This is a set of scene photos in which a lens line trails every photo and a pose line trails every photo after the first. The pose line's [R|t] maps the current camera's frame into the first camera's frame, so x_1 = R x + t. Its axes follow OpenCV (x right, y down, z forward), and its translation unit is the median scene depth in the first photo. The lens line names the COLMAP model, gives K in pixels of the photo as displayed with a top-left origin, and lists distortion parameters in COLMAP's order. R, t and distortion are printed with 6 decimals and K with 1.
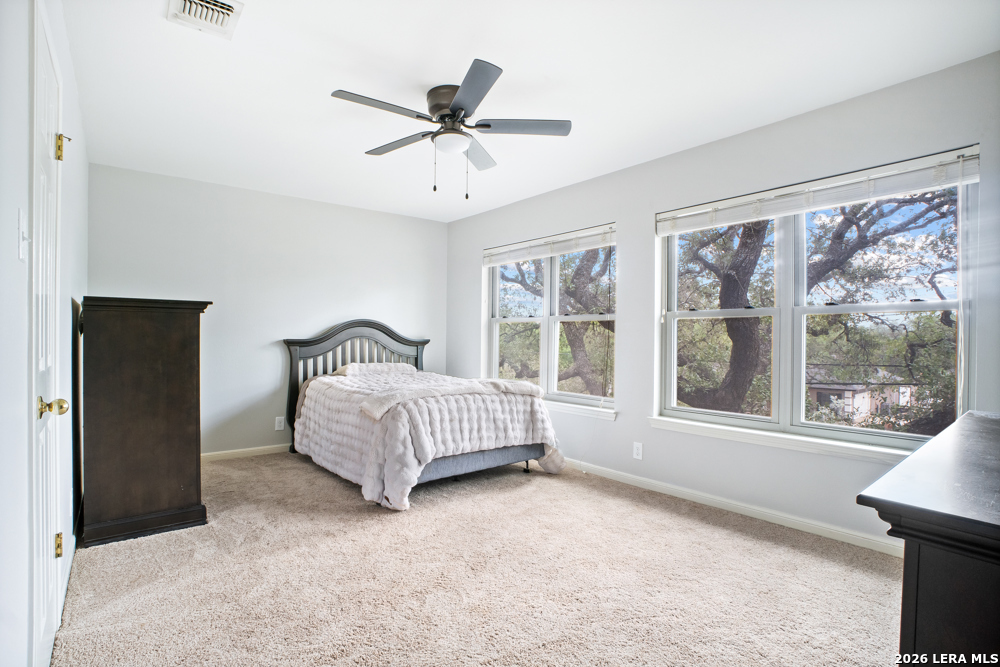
lens RADIAL K [[486.7, 0, 500.0], [0, 486.7, 333.5], [0, 0, 1]] dist [-0.020988, 0.001176]
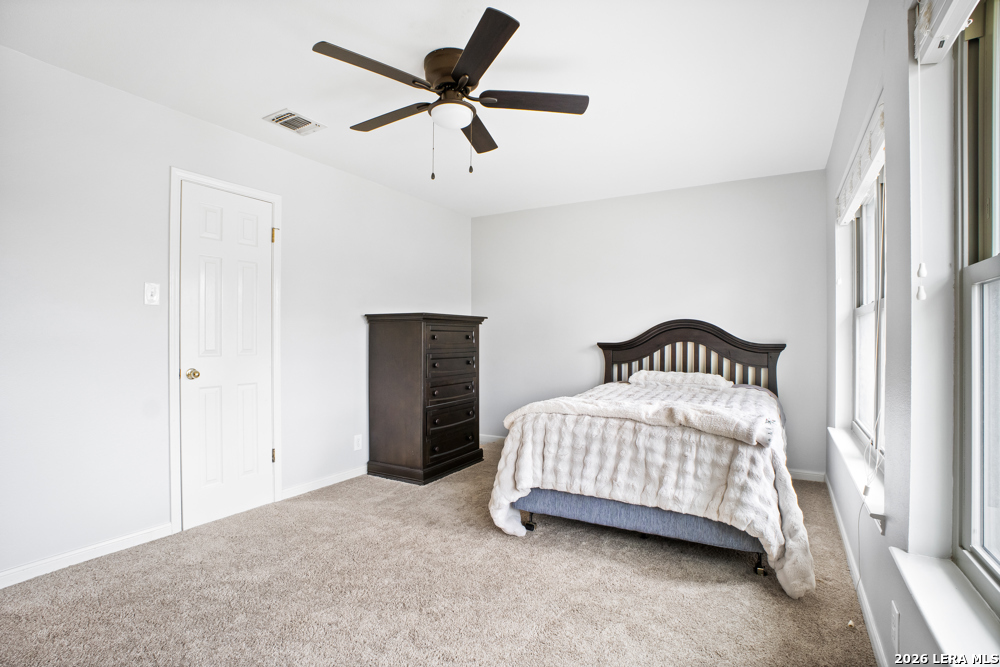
lens RADIAL K [[486.7, 0, 500.0], [0, 486.7, 333.5], [0, 0, 1]] dist [-0.020988, 0.001176]
pose [[0.368845, -0.014153, -0.929383, 0.558482], [0.006064, 0.999899, -0.012820, 0.004792], [0.929471, -0.000907, 0.368893, 0.579537]]
